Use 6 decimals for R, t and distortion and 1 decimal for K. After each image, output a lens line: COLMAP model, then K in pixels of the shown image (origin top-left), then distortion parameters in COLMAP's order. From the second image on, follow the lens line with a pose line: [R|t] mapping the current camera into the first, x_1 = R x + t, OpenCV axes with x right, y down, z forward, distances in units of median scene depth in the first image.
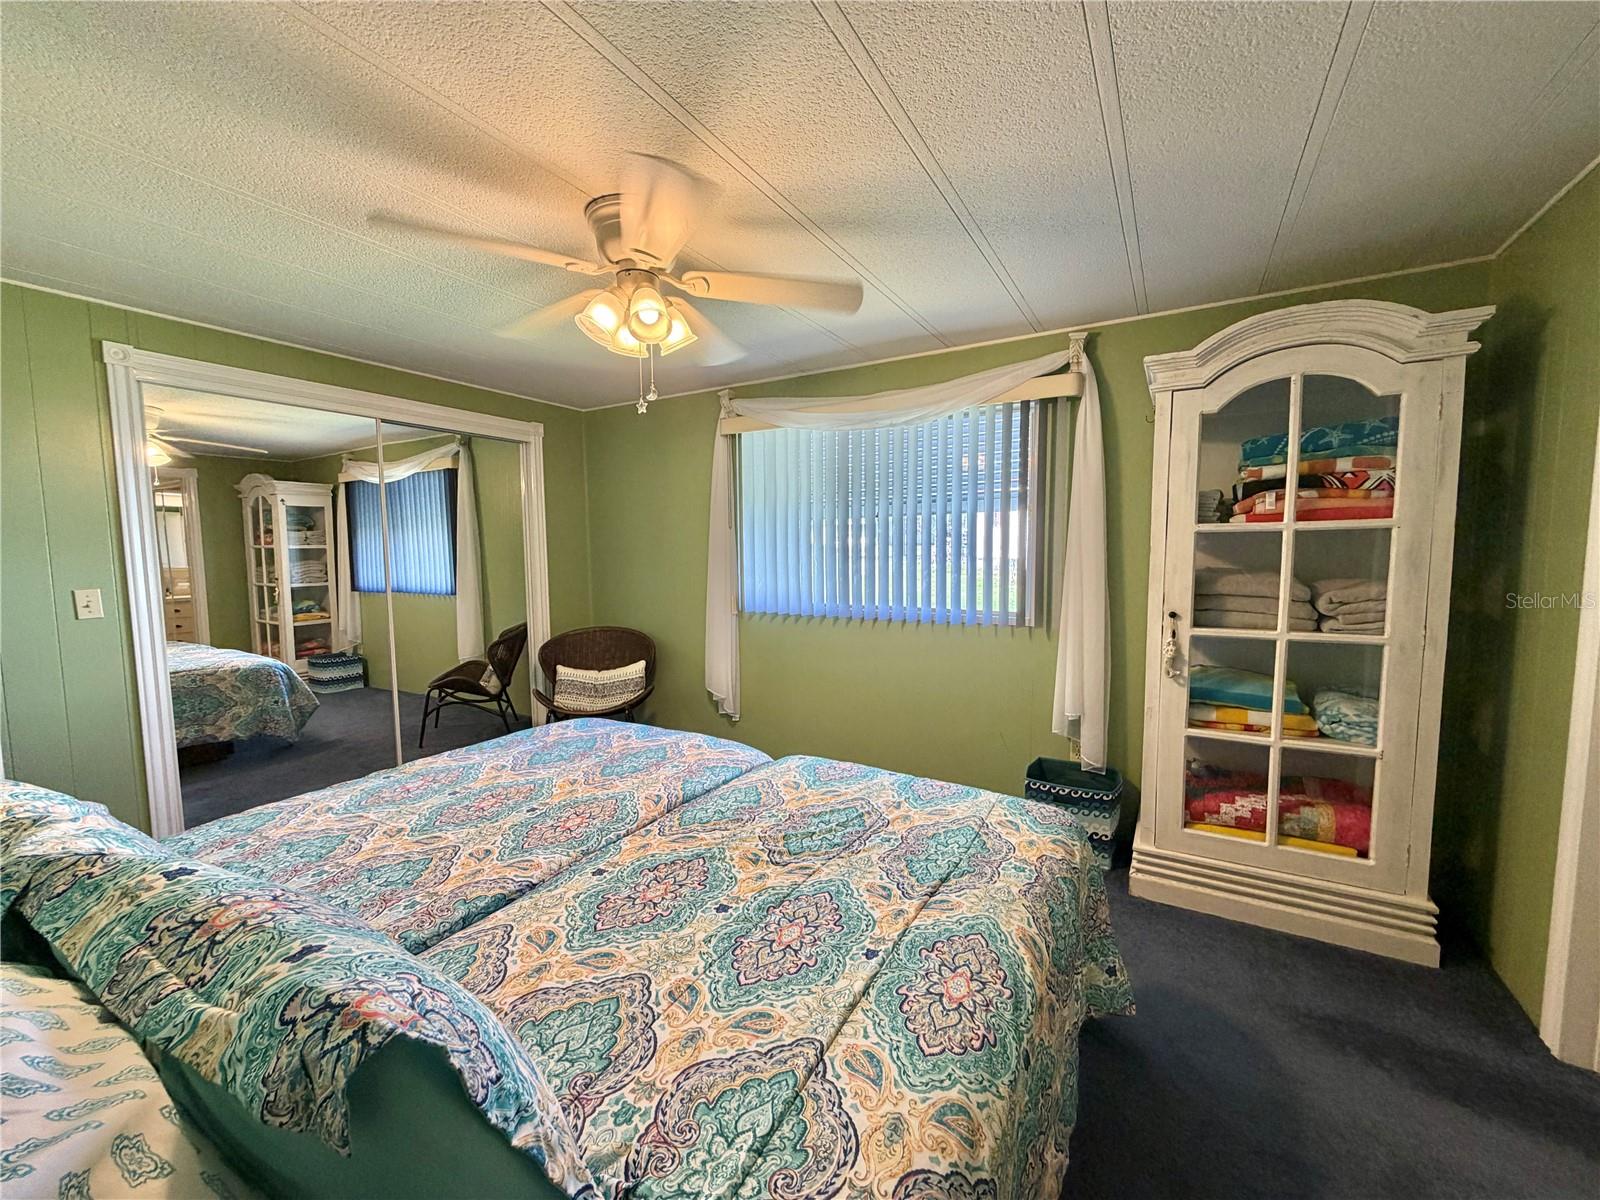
lens RADIAL K [[637.9, 0, 799.2], [0, 637.9, 603.0], [0, 0, 1]] dist [-0.000237, 0.000241]
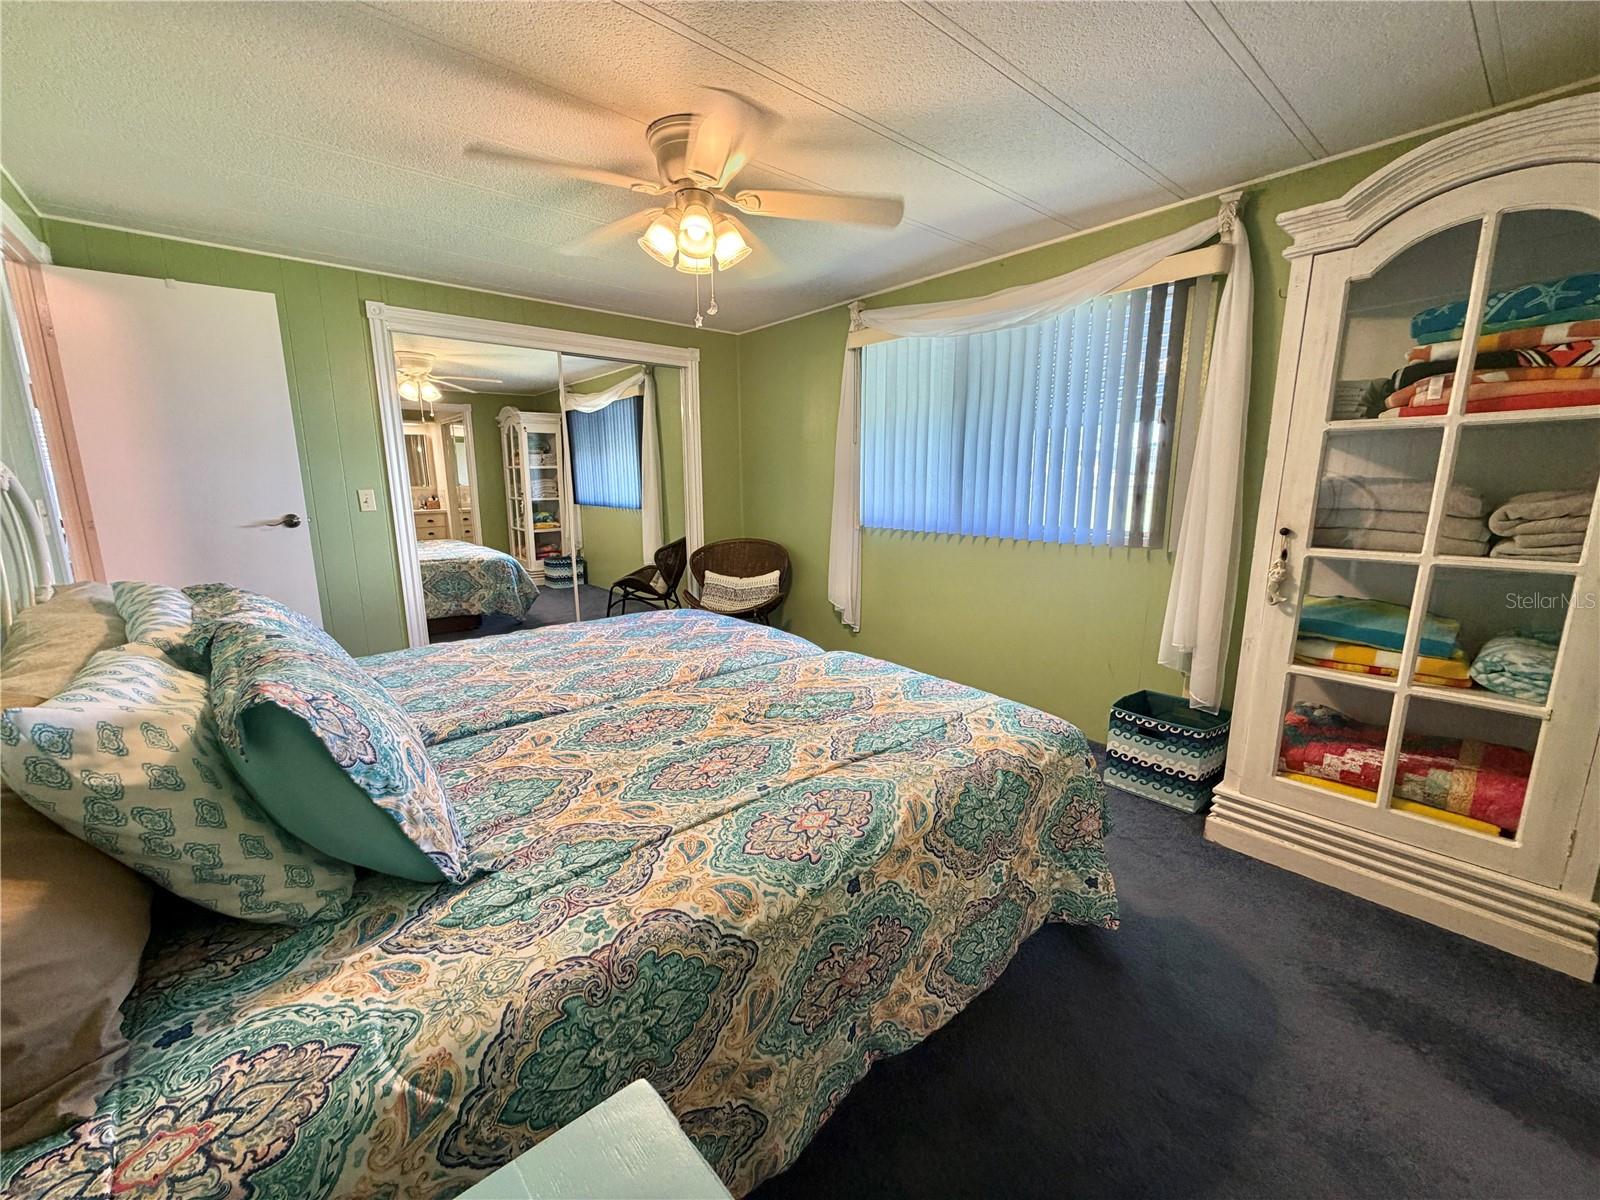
lens RADIAL K [[637.9, 0, 798.7], [0, 637.9, 603.2], [0, 0, 1]] dist [-0.000237, 0.000241]
pose [[0.945011, 0.067829, -0.319926, 0.264870], [-0.032617, 0.992926, 0.114169, 0.039219], [0.325407, -0.097456, 0.940539, -0.023728]]
